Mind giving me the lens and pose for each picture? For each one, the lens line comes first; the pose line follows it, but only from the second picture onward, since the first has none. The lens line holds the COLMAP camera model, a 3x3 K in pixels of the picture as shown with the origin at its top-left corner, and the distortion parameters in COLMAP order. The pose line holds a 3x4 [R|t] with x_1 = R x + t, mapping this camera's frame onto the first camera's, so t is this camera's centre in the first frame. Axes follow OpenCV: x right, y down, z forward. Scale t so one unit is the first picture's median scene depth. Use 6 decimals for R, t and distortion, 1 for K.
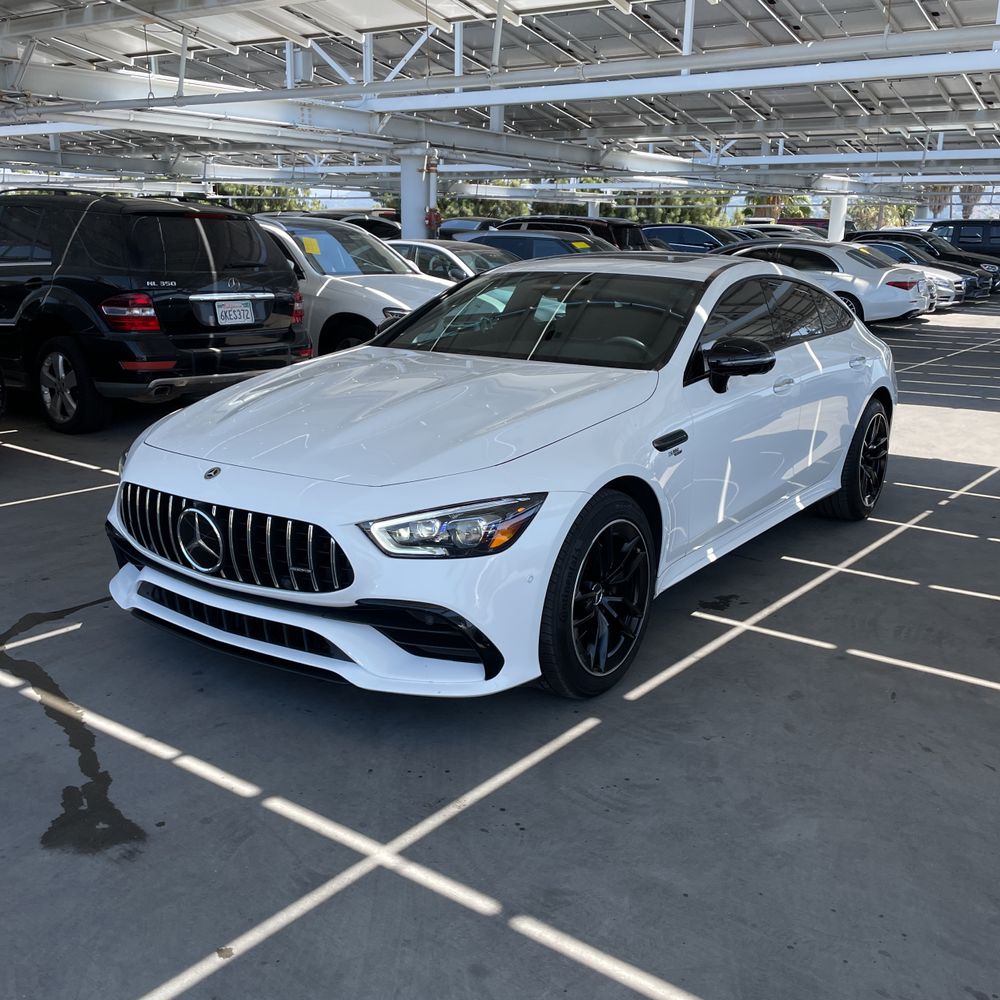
lens RADIAL K [[1030.8, 0, 497.1], [0, 1030.8, 498.9], [0, 0, 1]] dist [0.031249, 0.000000]
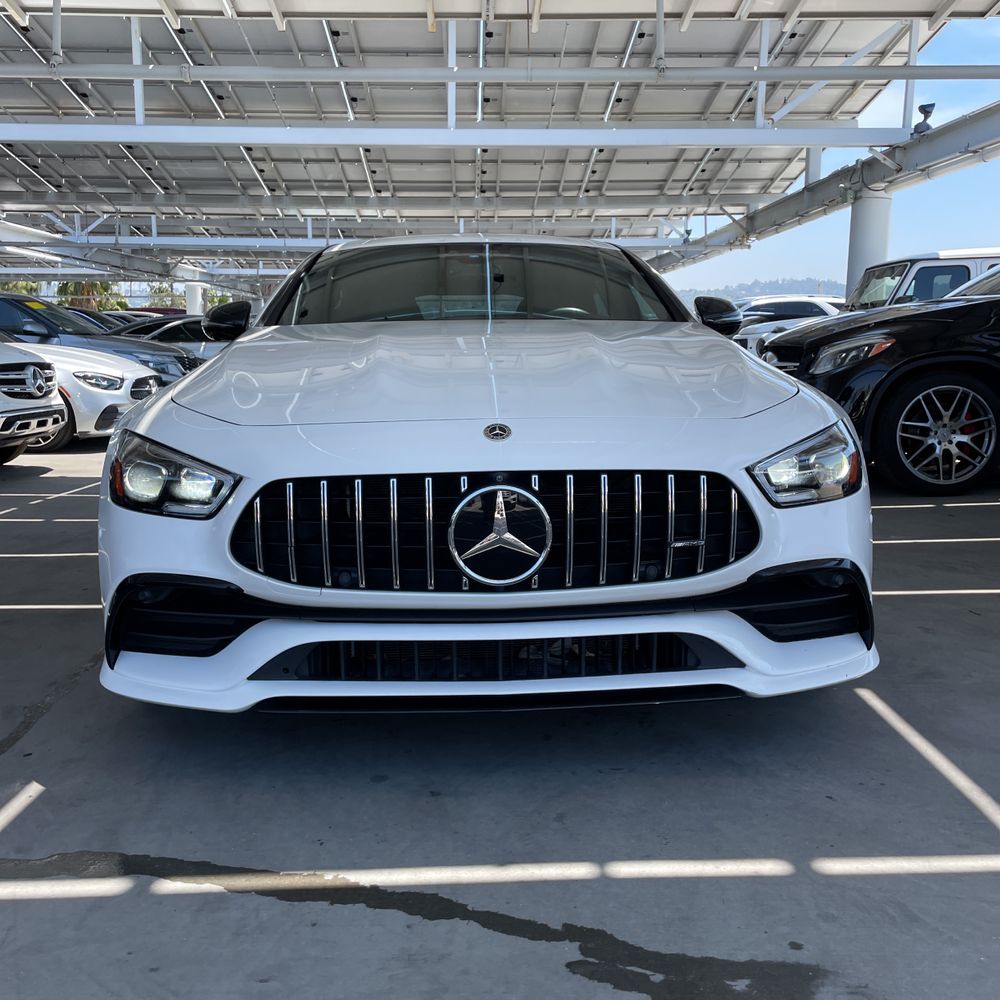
lens RADIAL K [[1030.8, 0, 499.2], [0, 1030.8, 498.7], [0, 0, 1]] dist [0.031249, 0.000000]
pose [[0.786735, -0.110093, 0.607393, -0.485466], [0.169295, 0.984721, -0.040796, 0.031366], [-0.593622, 0.134925, 0.793353, 0.355056]]
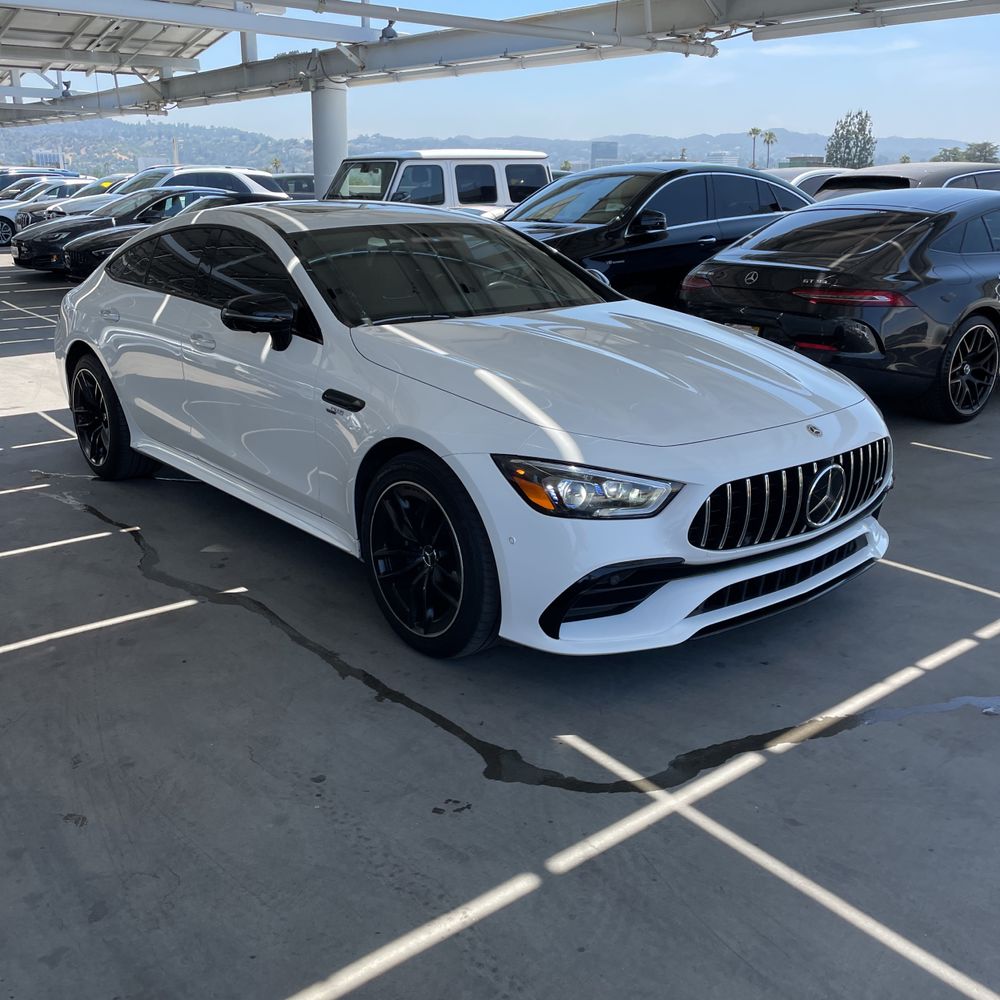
lens RADIAL K [[1030.8, 0, 494.1], [0, 1030.8, 506.0], [0, 0, 1]] dist [0.031249, 0.000000]
pose [[0.249454, -0.299041, 0.921058, -0.951002], [0.237023, 0.941051, 0.241338, -0.199609], [-0.938932, 0.158110, 0.305629, 0.720339]]
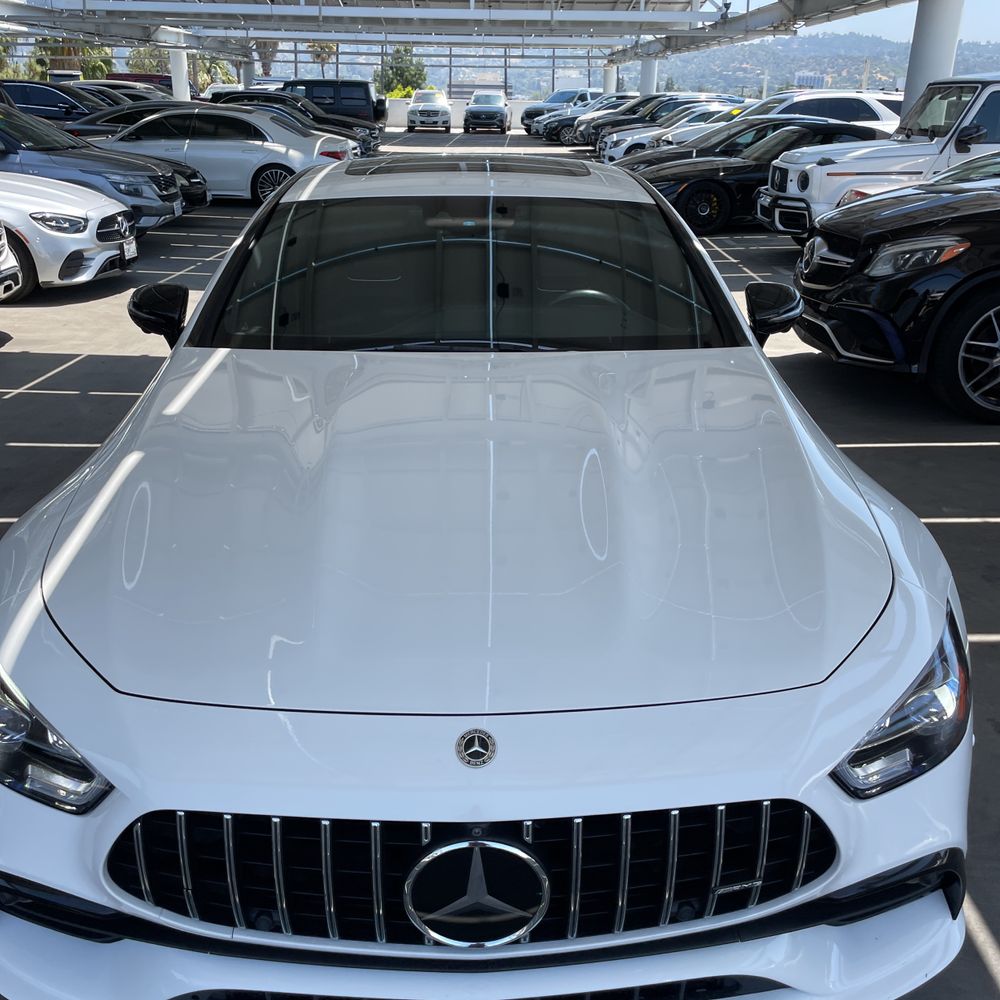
lens RADIAL K [[1030.8, 0, 505.4], [0, 1030.8, 495.5], [0, 0, 1]] dist [0.031249, 0.000000]
pose [[0.792151, -0.222553, 0.568302, -0.358643], [0.150488, 0.973620, 0.171516, -0.150737], [-0.591481, -0.050344, 0.804746, 0.458731]]
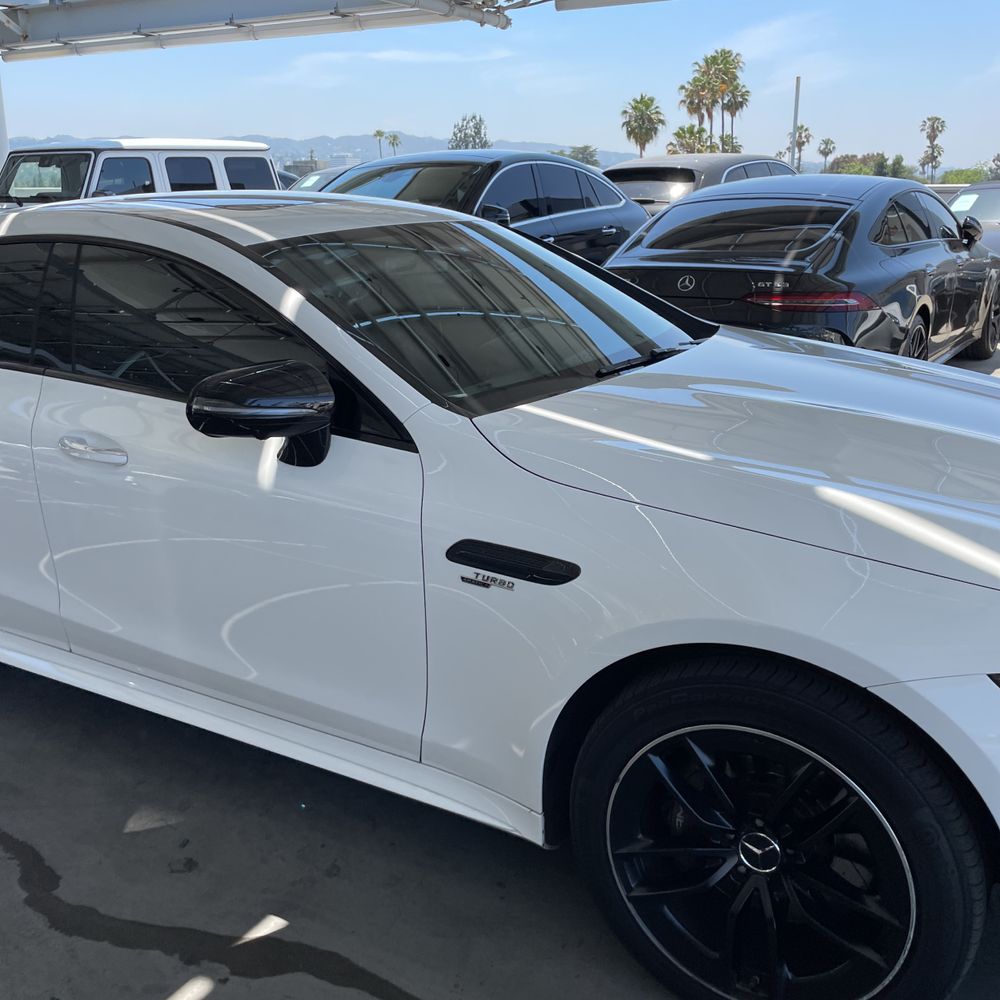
lens RADIAL K [[1030.8, 0, 498.7], [0, 1030.8, 502.3], [0, 0, 1]] dist [0.031249, 0.000000]
pose [[-0.098365, -0.303087, 0.947873, -0.596782], [0.252756, 0.913648, 0.318373, -0.268453], [-0.962517, 0.270897, -0.013264, 1.072572]]
